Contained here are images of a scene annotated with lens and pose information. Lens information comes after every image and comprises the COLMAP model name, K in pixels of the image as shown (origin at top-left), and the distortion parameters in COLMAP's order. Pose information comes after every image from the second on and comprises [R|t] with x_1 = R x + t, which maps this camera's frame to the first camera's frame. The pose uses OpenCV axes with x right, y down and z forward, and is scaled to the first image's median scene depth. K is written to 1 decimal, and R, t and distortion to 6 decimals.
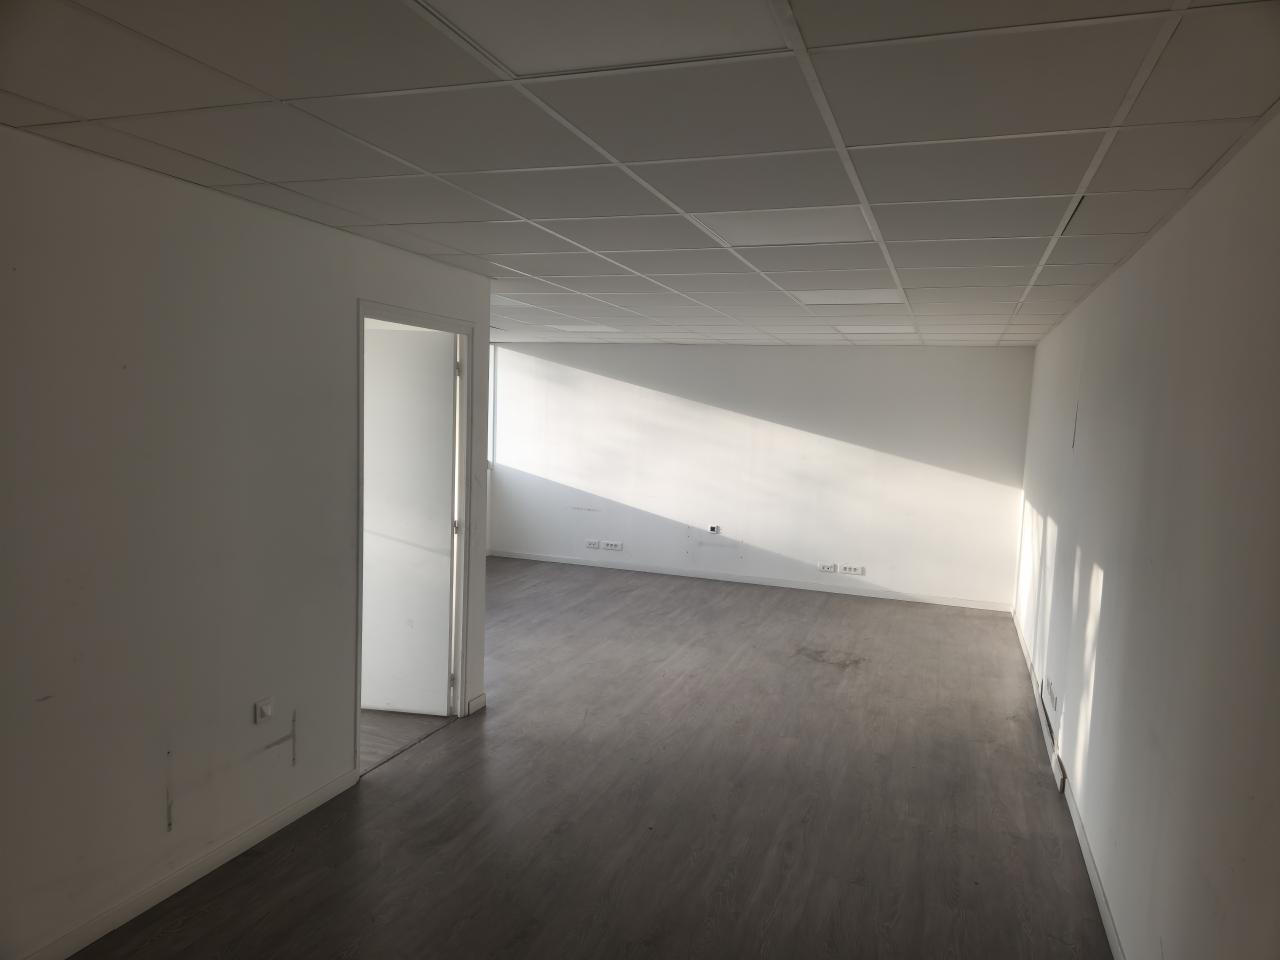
lens RADIAL K [[844.8, 0, 642.9], [0, 844.8, 487.7], [0, 0, 1]] dist [0.085121, -0.076091]
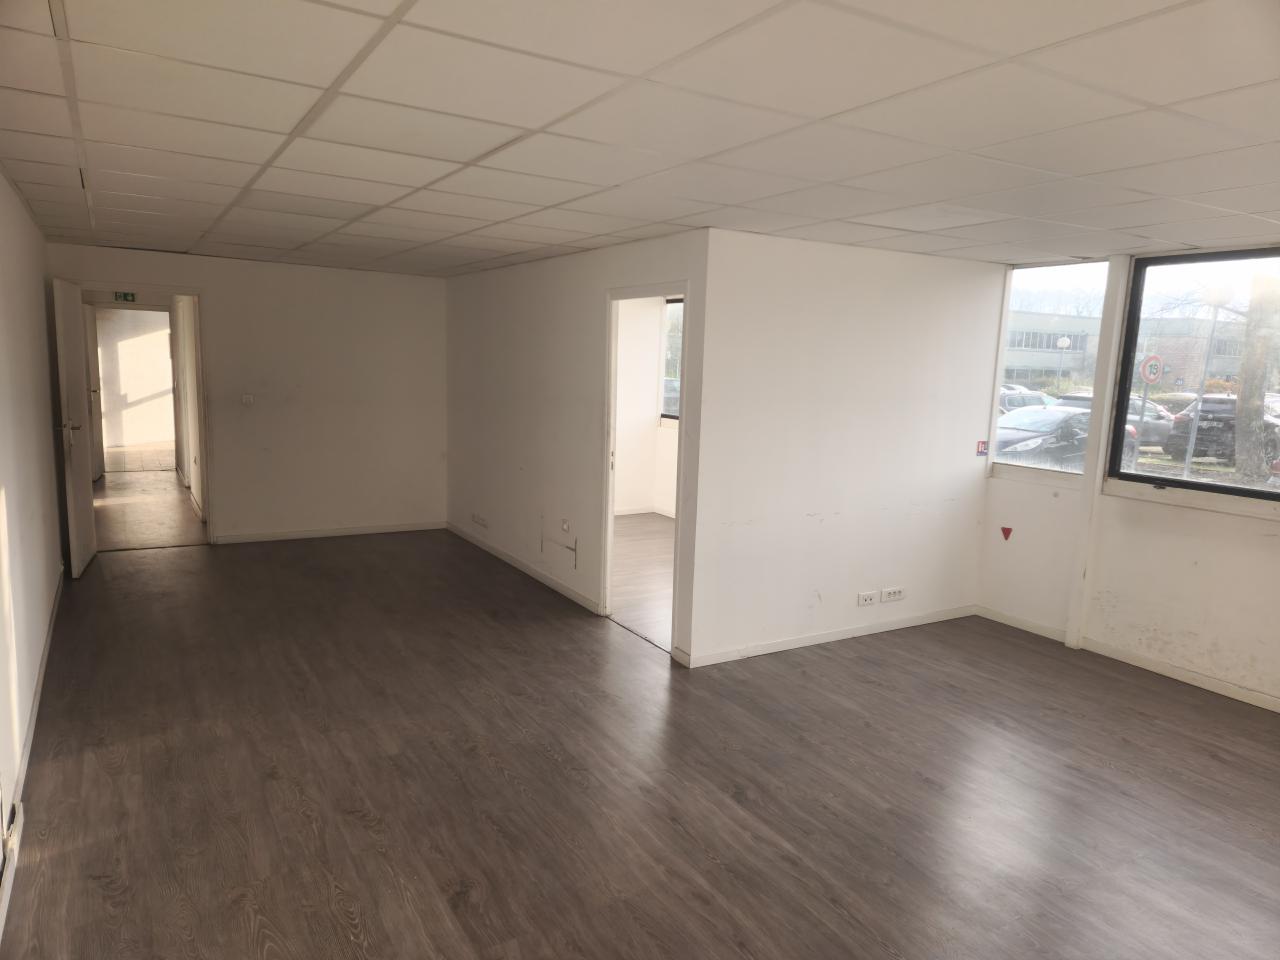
lens RADIAL K [[844.8, 0, 642.9], [0, 844.8, 487.7], [0, 0, 1]] dist [0.085121, -0.076091]
pose [[-0.619283, 0.058415, -0.782992, 0.766495], [-0.134657, 0.974552, 0.179209, -0.146299], [0.773535, 0.216417, -0.595657, 1.912991]]
